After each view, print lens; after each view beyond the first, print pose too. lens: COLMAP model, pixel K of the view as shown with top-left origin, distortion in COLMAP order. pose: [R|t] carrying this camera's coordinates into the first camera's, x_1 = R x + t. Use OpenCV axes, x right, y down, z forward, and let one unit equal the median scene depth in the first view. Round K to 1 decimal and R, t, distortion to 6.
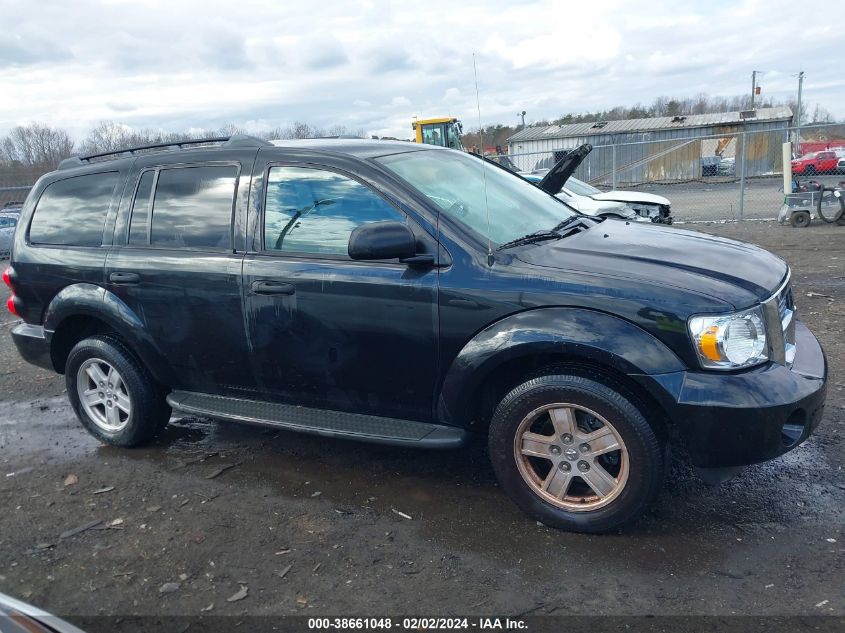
lens RADIAL K [[660.9, 0, 407.0], [0, 660.9, 315.5], [0, 0, 1]] dist [0.041418, -0.048426]
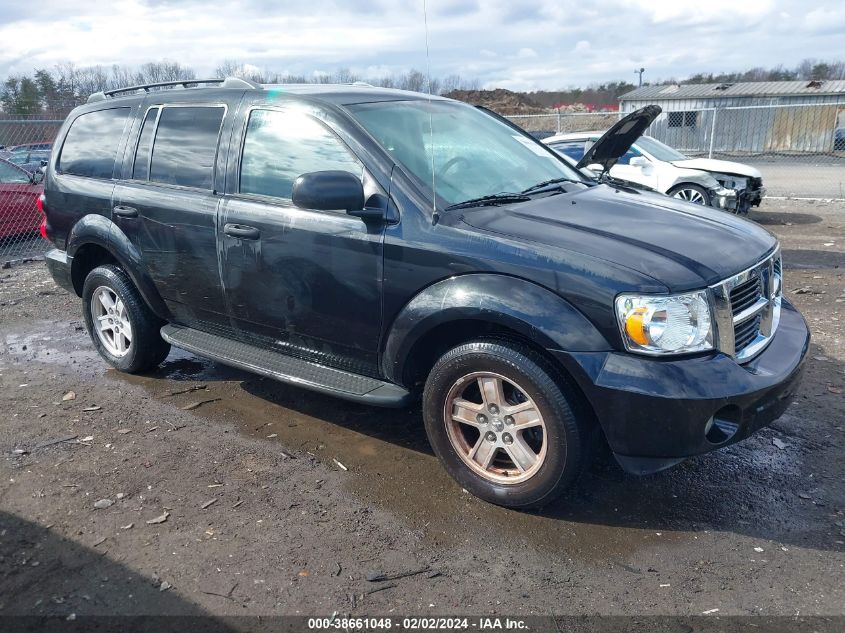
lens RADIAL K [[660.9, 0, 407.0], [0, 660.9, 315.5], [0, 0, 1]] dist [0.041418, -0.048426]
pose [[0.985906, 0.093964, -0.138418, 0.213738], [-0.084520, 0.993773, 0.072604, -0.009269], [0.144378, -0.059882, 0.987709, 0.027805]]
